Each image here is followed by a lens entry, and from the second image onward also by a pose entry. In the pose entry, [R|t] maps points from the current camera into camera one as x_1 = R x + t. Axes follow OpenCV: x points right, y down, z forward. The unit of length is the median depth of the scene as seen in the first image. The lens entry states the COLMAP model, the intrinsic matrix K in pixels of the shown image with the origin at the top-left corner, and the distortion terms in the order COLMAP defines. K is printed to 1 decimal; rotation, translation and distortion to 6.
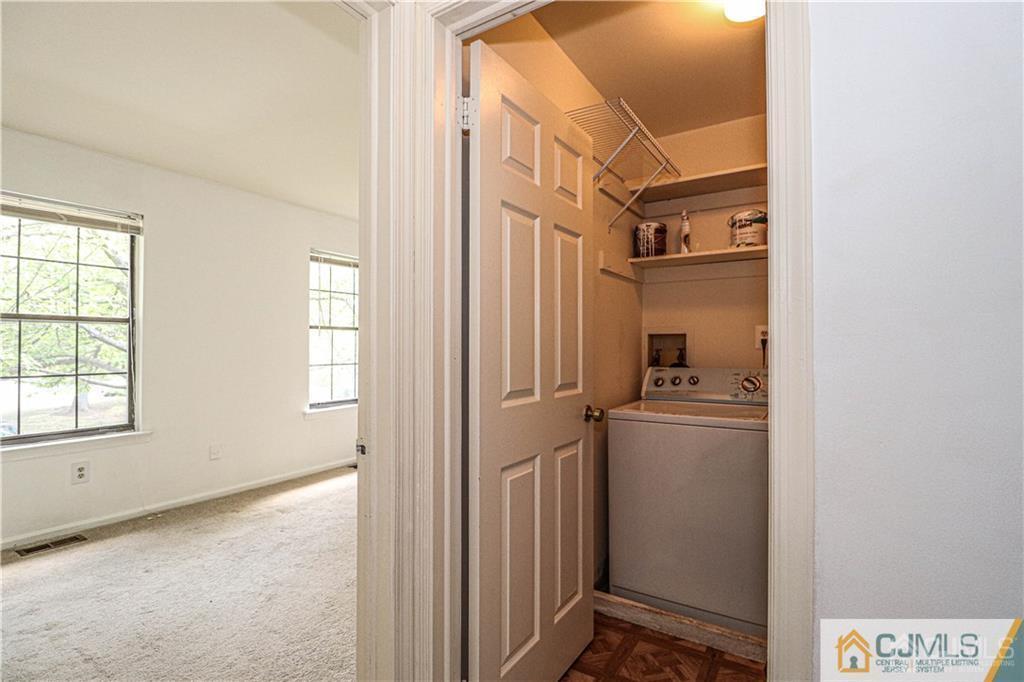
lens RADIAL K [[481.2, 0, 512.0], [0, 481.2, 341.0], [0, 0, 1]] dist [-0.000230, -0.011517]
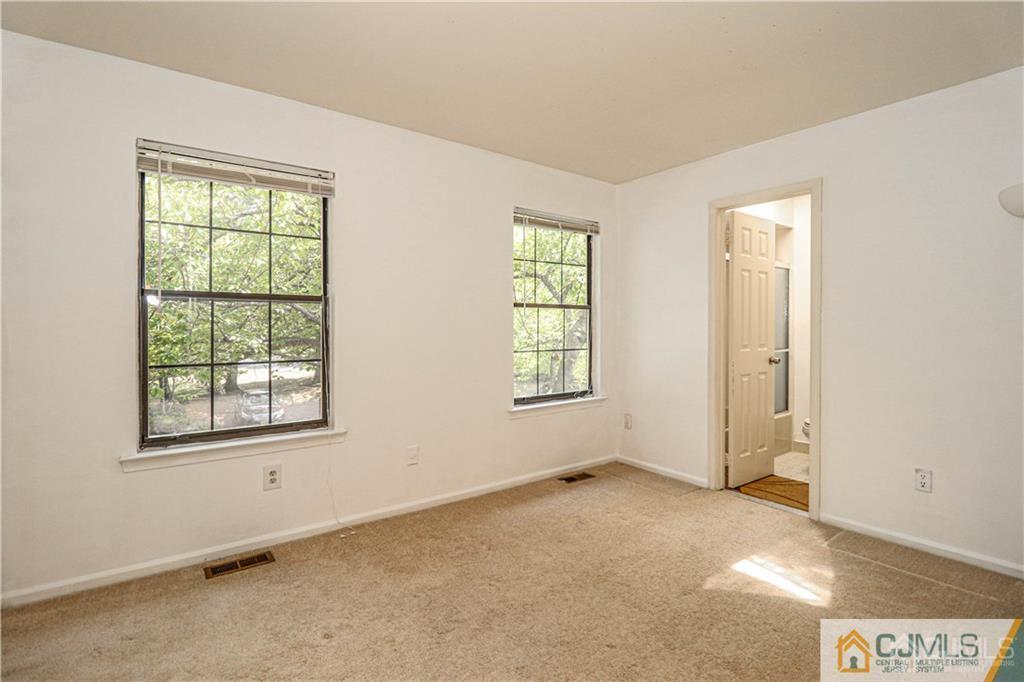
lens RADIAL K [[482.6, 0, 516.9], [0, 482.6, 335.4], [0, 0, 1]] dist [0.000946, -0.010354]
pose [[0.938357, 0.005723, -0.345620, -0.181749], [0.003632, 0.999645, 0.026411, 0.001286], [0.345648, -0.026038, 0.938003, 0.321354]]
